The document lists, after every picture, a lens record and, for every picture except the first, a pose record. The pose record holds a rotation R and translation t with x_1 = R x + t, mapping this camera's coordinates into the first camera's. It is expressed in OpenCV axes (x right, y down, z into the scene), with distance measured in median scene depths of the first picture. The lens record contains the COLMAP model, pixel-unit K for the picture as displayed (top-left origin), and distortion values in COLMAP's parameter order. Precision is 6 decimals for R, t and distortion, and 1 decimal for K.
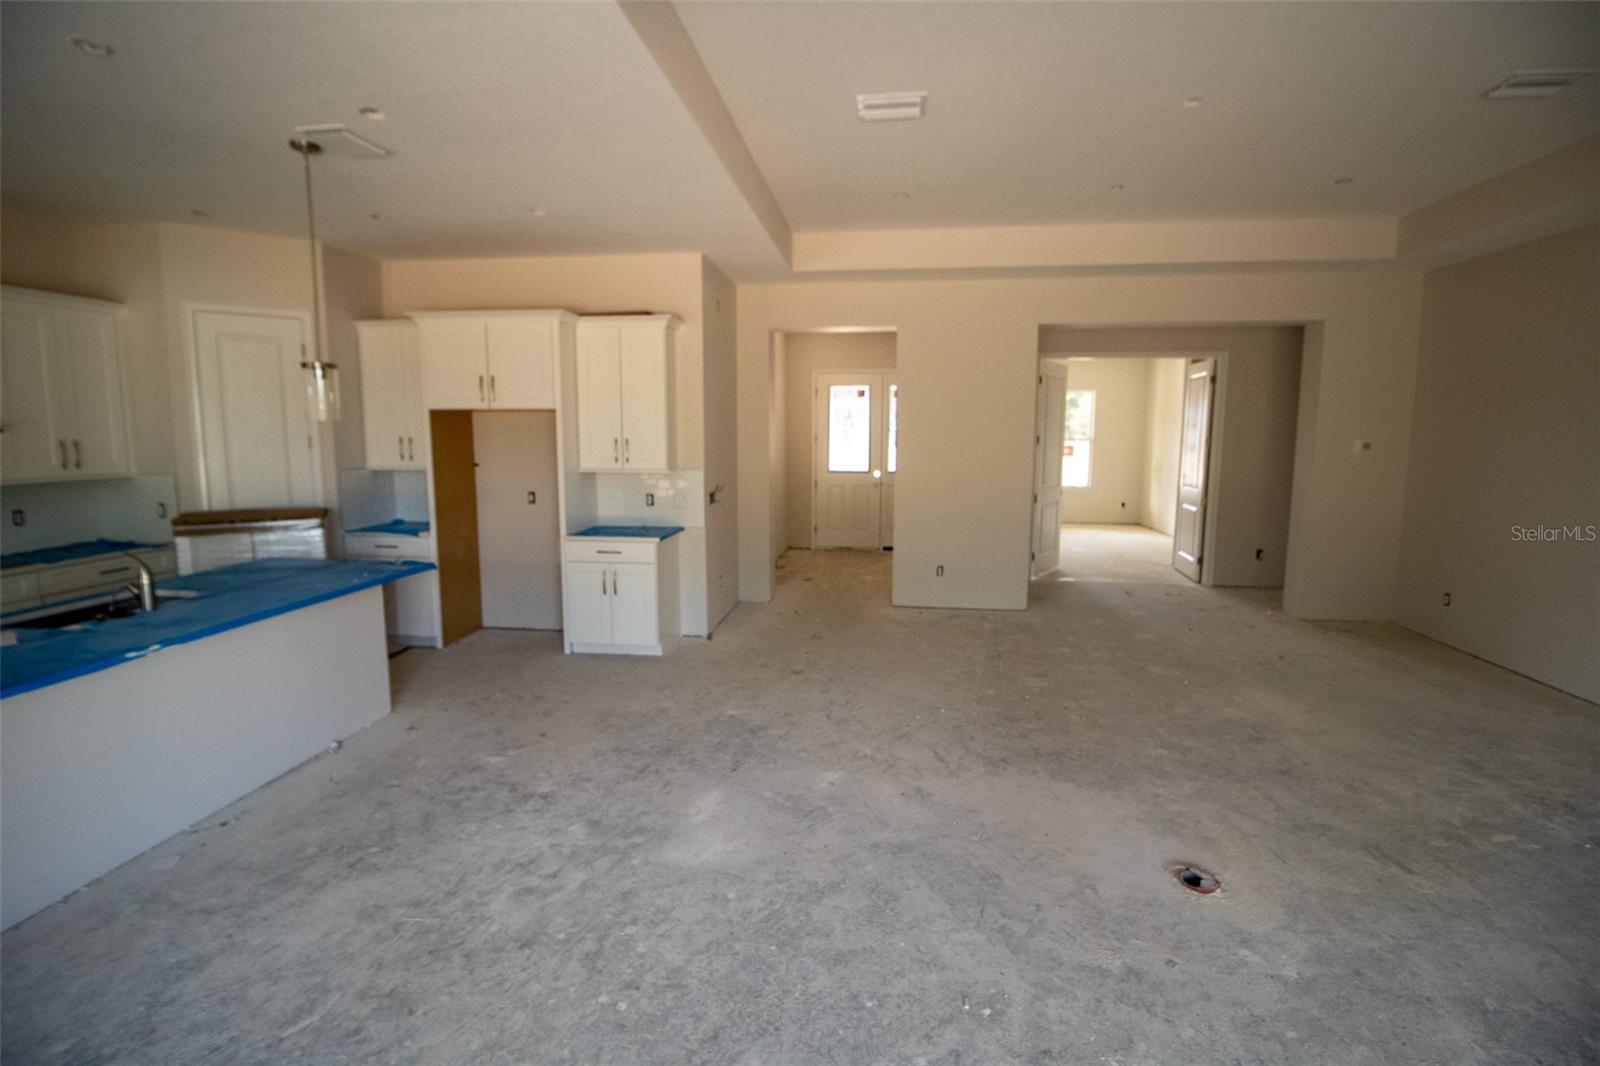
lens RADIAL K [[740.7, 0, 802.8], [0, 740.7, 511.1], [0, 0, 1]] dist [-0.015533, -0.000356]
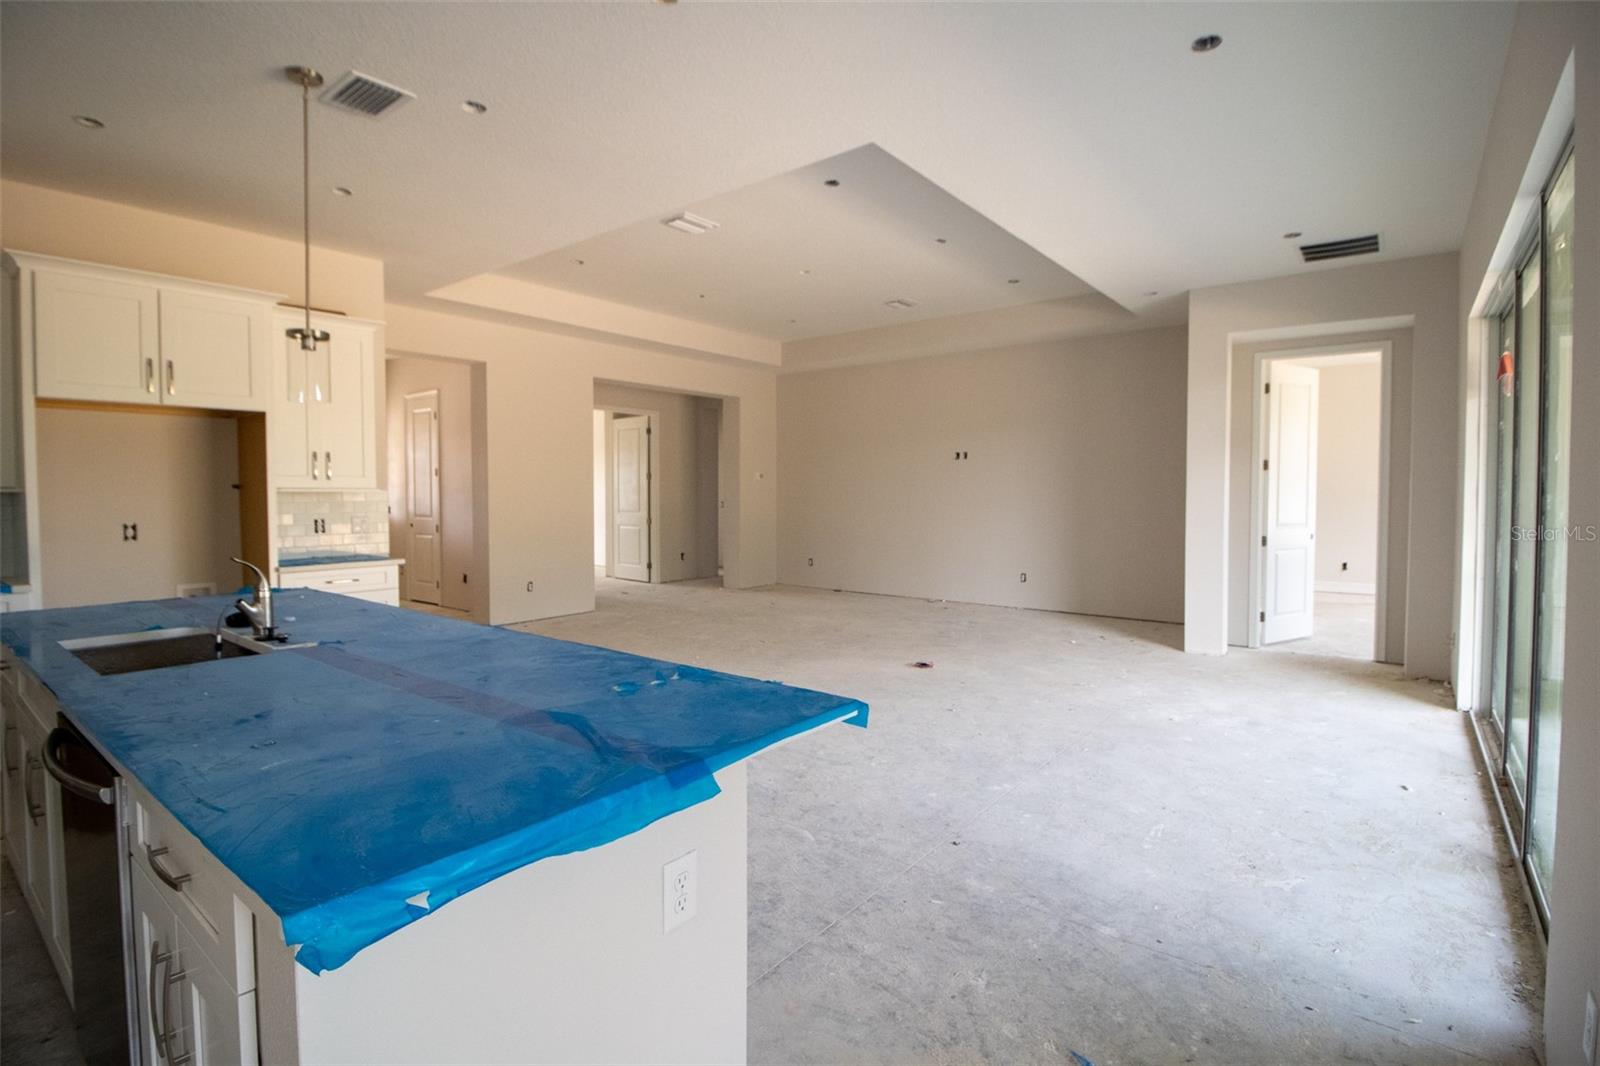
lens RADIAL K [[740.7, 0, 802.8], [0, 740.7, 511.1], [0, 0, 1]] dist [-0.015533, -0.000356]
pose [[0.526326, -0.029938, 0.849755, -0.795877], [0.098531, 0.994795, -0.025981, 0.055325], [-0.844554, 0.097401, 0.526537, 0.090843]]
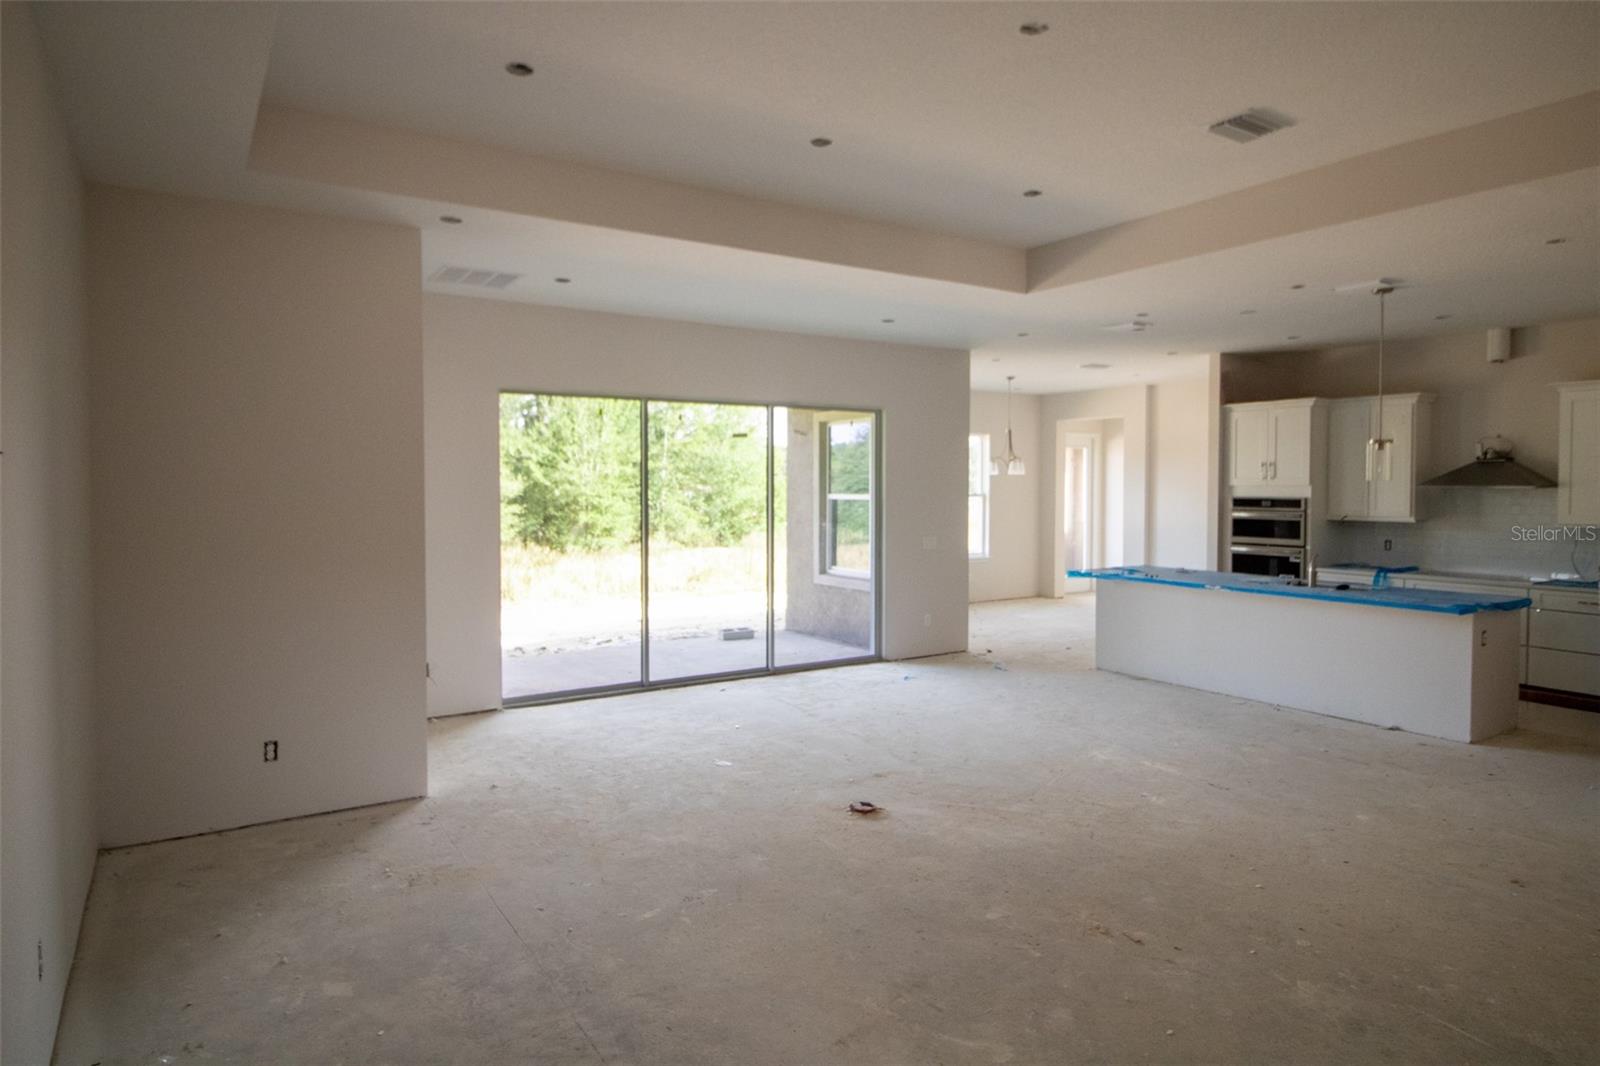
lens RADIAL K [[946.8, 0, 800.0], [0, 946.8, 533.0], [0, 0, 1]] dist [0.000114, -0.000009]
pose [[-0.760338, 0.027415, -0.648949, 0.978258], [-0.077482, 0.988146, 0.132526, -0.128984], [0.644890, 0.151046, -0.749201, 1.207516]]
